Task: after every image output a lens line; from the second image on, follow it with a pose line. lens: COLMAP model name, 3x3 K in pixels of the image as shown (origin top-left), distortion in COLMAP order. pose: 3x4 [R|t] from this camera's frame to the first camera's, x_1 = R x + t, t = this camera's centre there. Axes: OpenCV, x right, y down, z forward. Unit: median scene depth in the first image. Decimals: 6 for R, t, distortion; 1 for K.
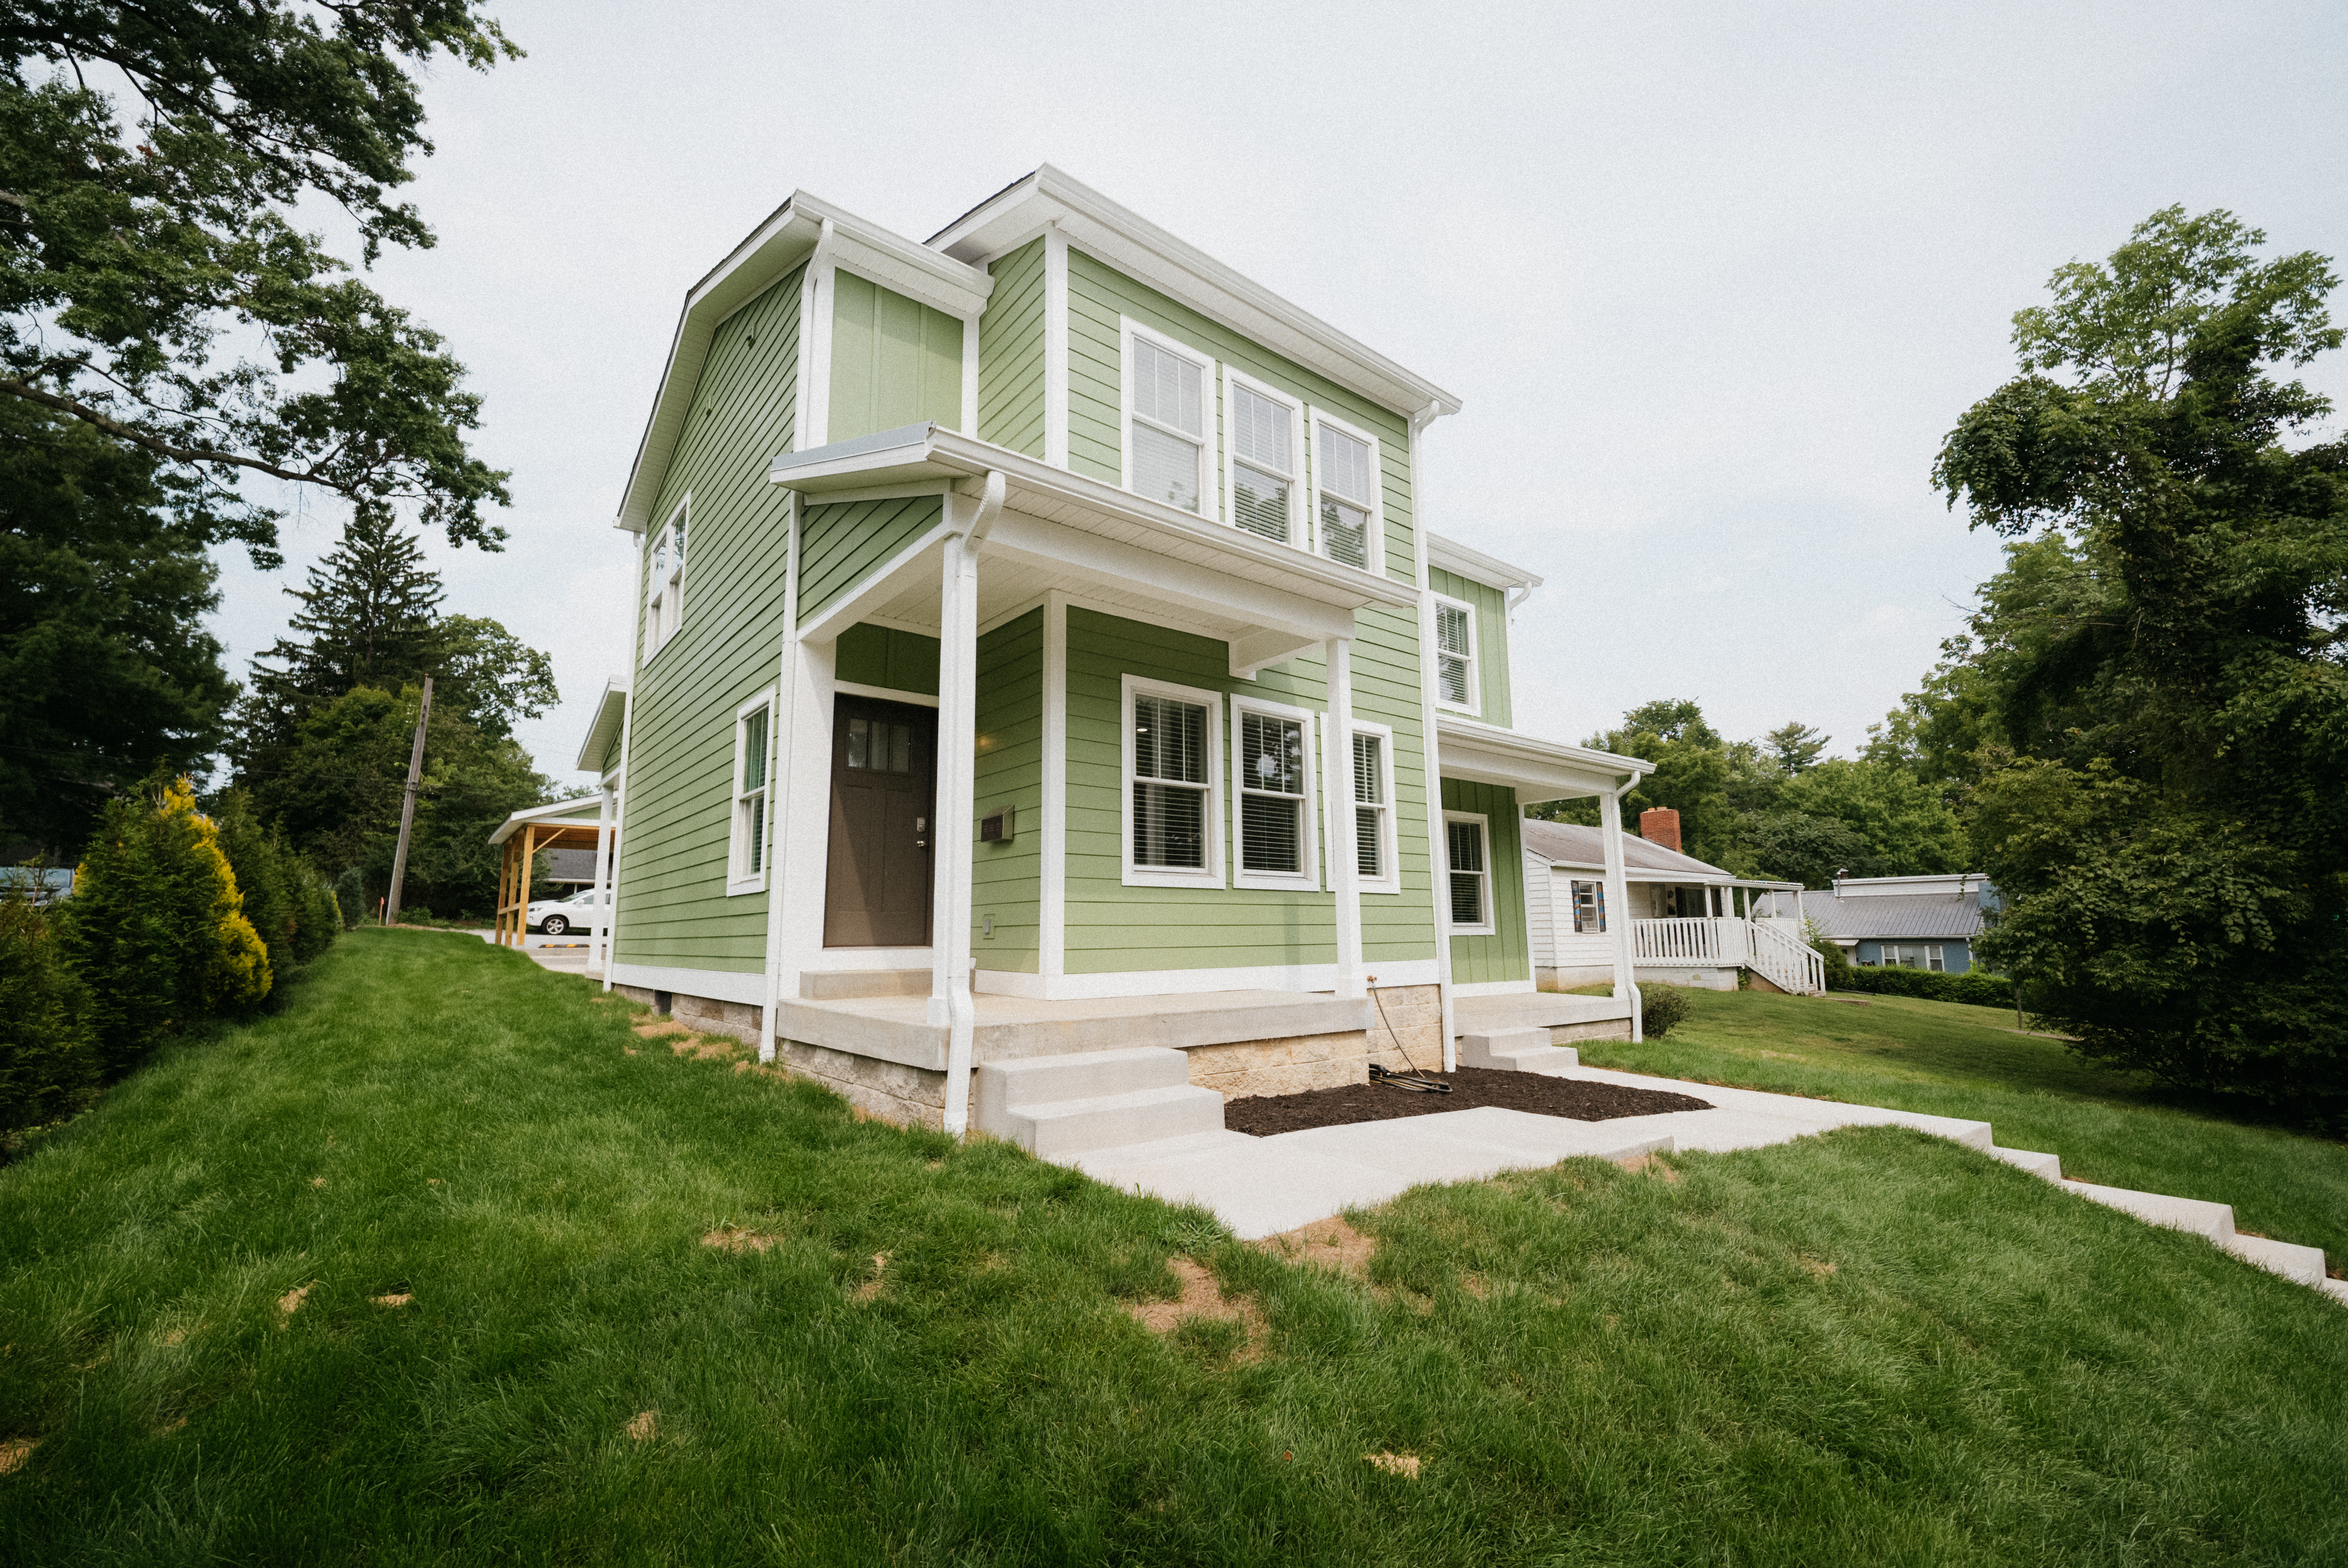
lens RADIAL K [[974.9, 0, 1174.0], [0, 974.9, 784.0], [0, 0, 1]] dist [0.010781, -0.000235]
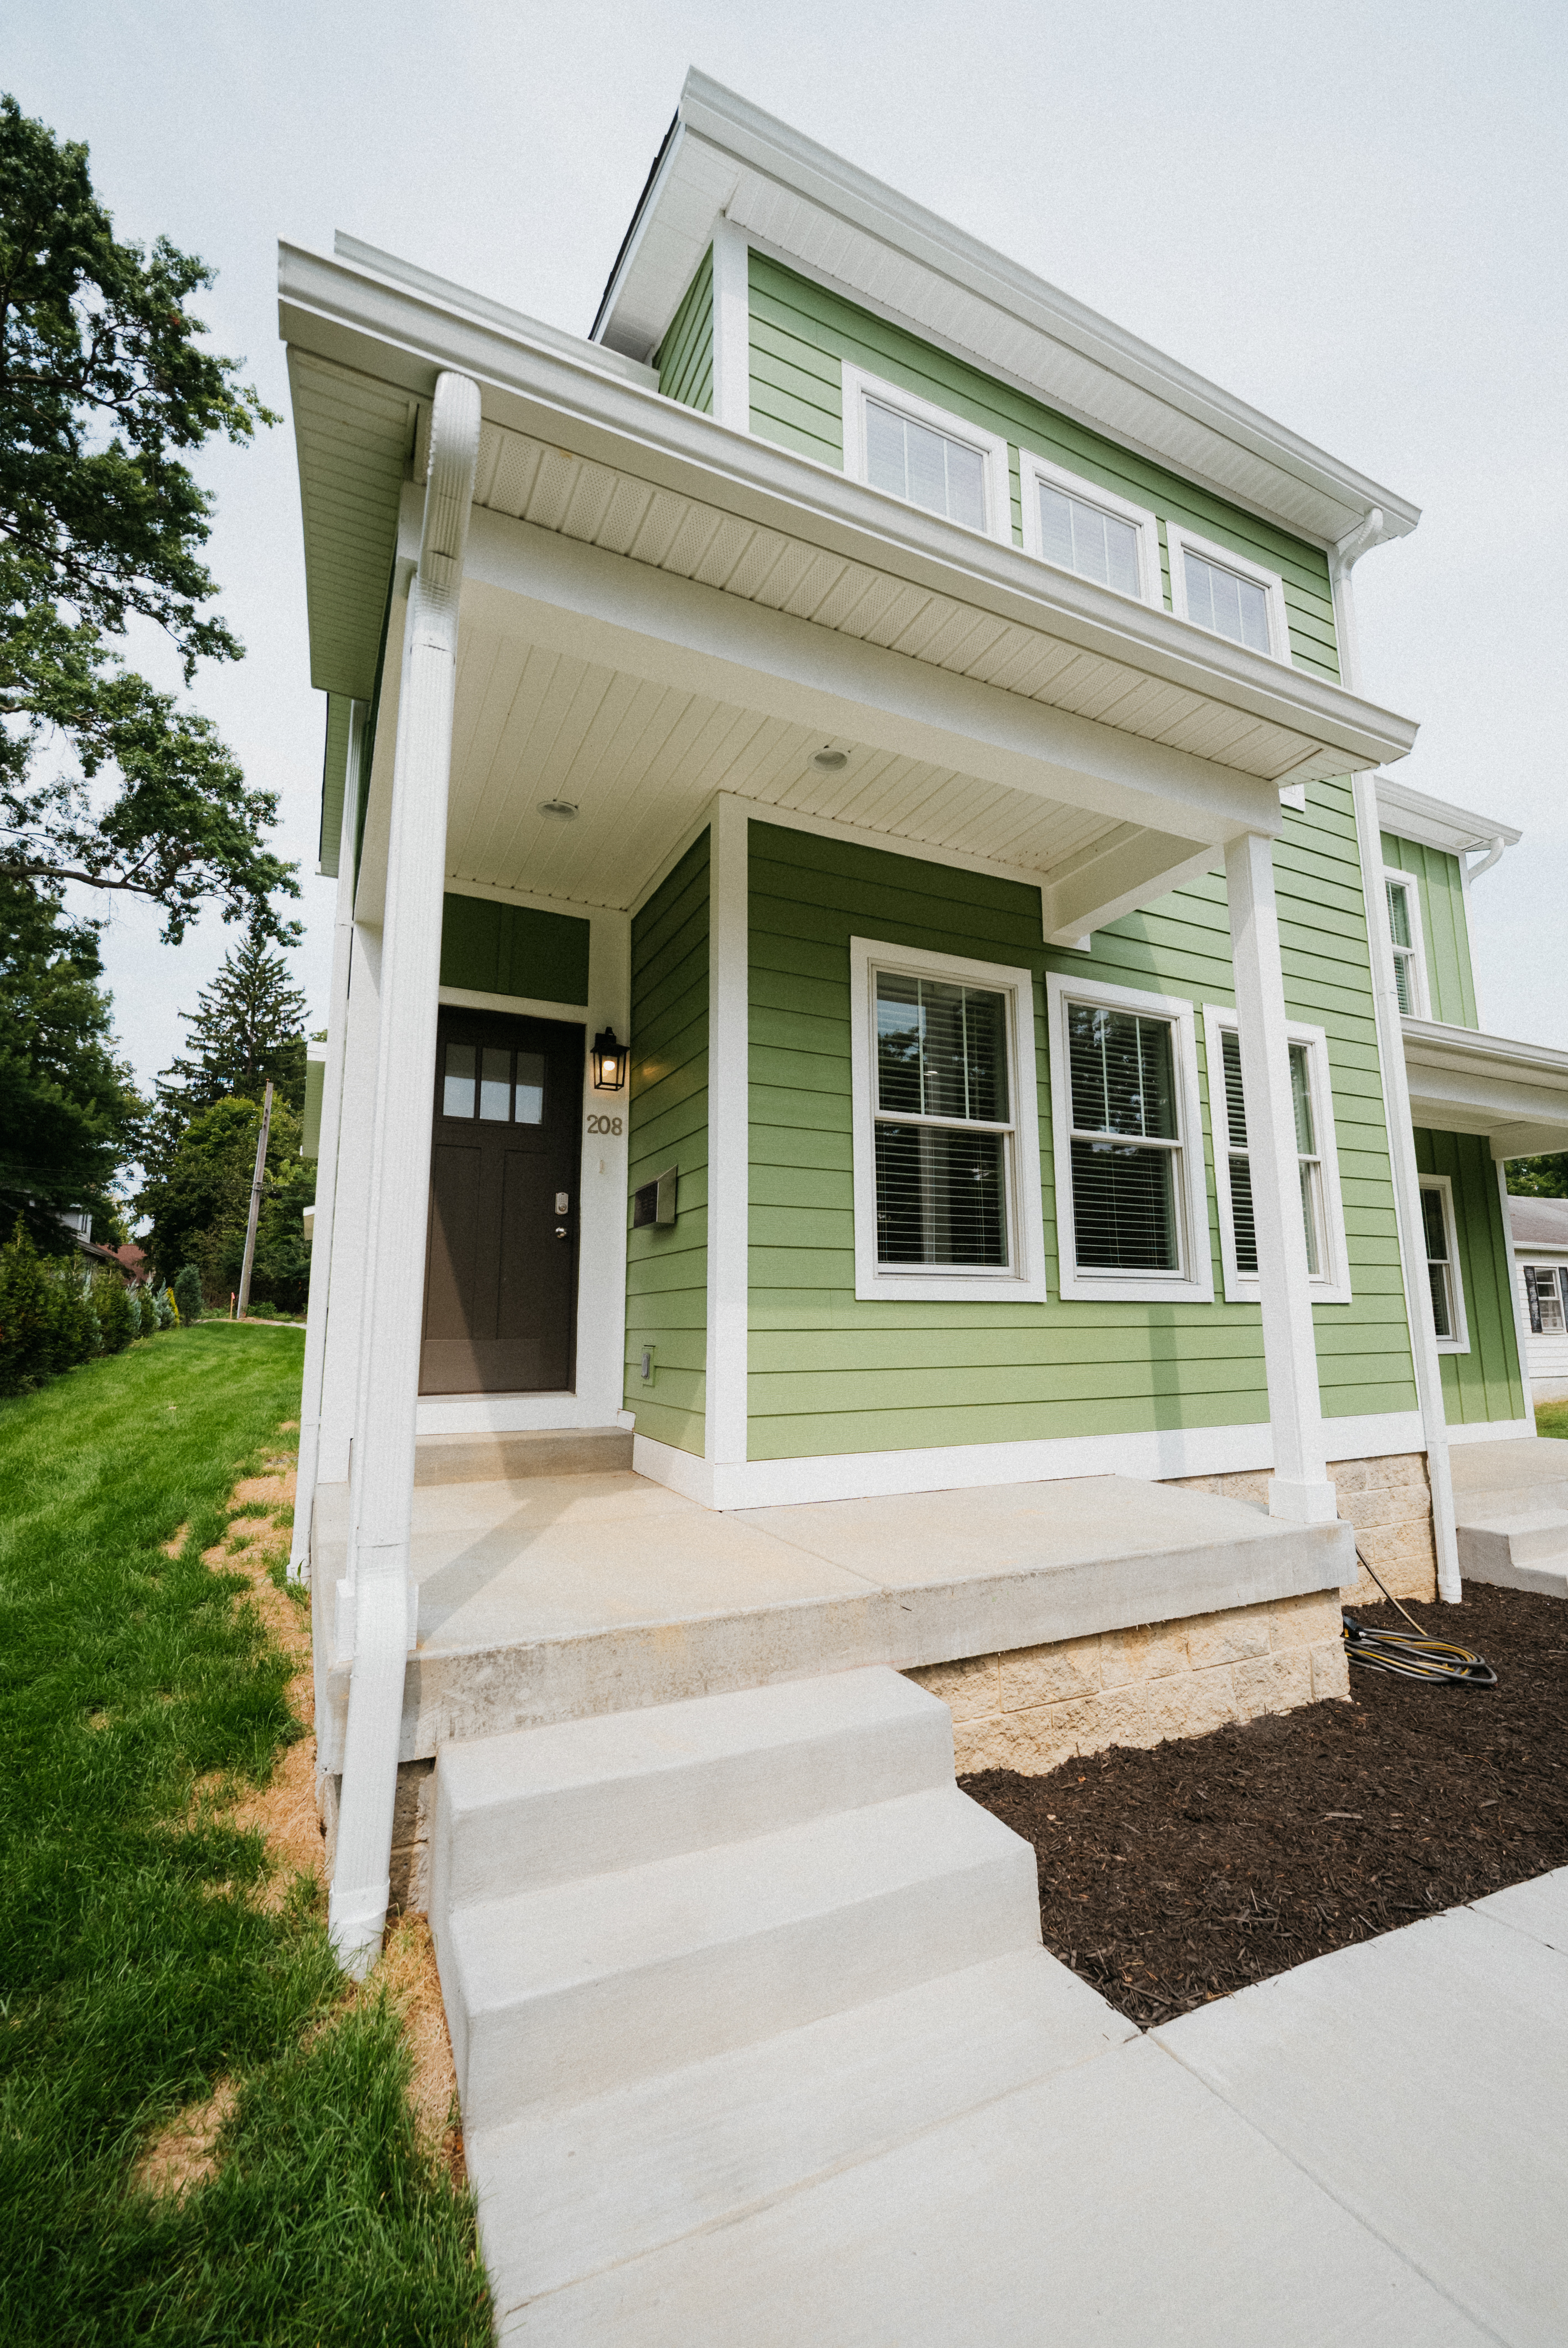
lens RADIAL K [[974.9, 0, 798.2], [0, 974.9, 1168.8], [0, 0, 1]] dist [0.010781, -0.000235]
pose [[0.977216, -0.030515, -0.210042, 0.013282], [0.029997, 0.999534, -0.005651, 0.011038], [0.210117, -0.000779, 0.977676, 0.162247]]
